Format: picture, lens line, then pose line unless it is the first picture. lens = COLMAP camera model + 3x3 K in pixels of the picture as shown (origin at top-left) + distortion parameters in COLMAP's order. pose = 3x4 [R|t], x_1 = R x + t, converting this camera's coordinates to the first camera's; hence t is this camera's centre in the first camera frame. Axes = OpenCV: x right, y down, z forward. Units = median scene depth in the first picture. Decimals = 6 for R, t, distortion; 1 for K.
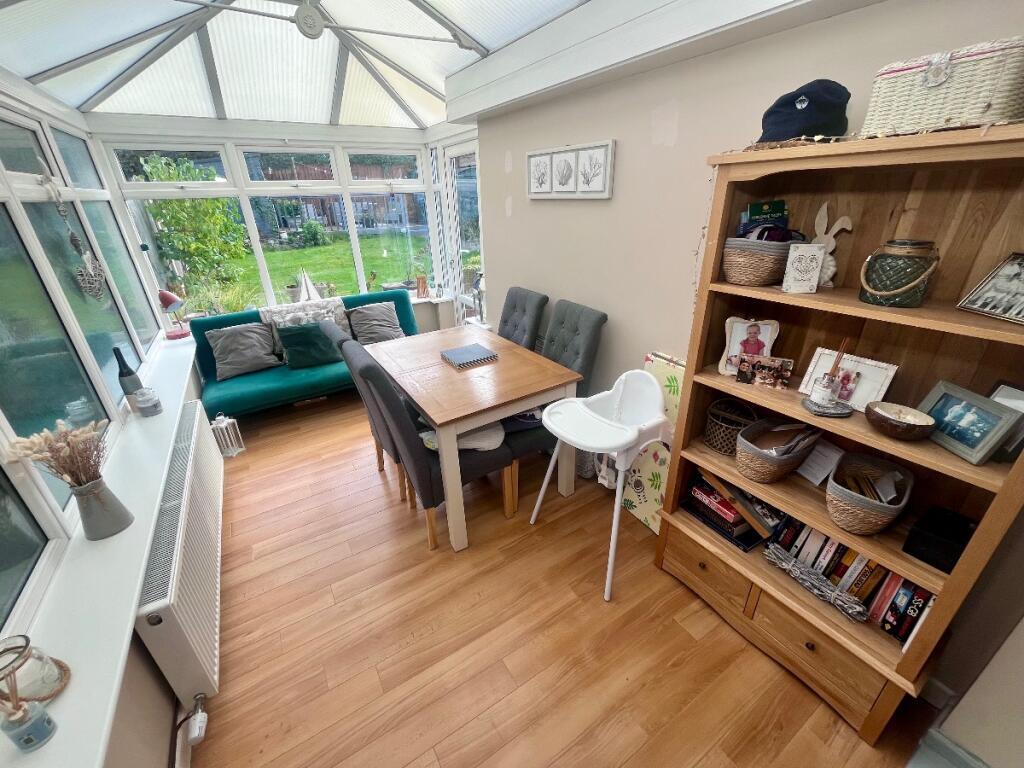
lens RADIAL K [[410.4, 0, 511.6], [0, 410.4, 382.9], [0, 0, 1]] dist [-0.002099, 0.000131]
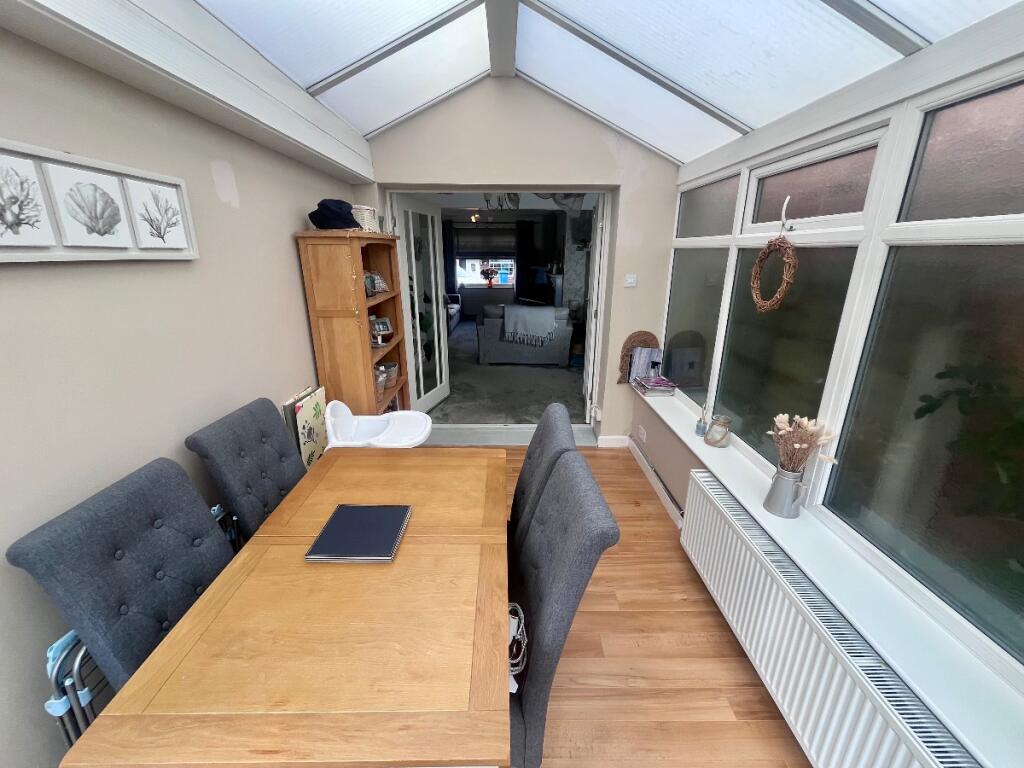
lens RADIAL K [[410.4, 0, 513.4], [0, 410.4, 379.7], [0, 0, 1]] dist [-0.002099, 0.000131]
pose [[-0.852754, -0.135398, 0.504458, -0.582159], [0.233889, 0.764583, 0.600591, -0.554597], [-0.467019, 0.630143, -0.620333, 1.241713]]
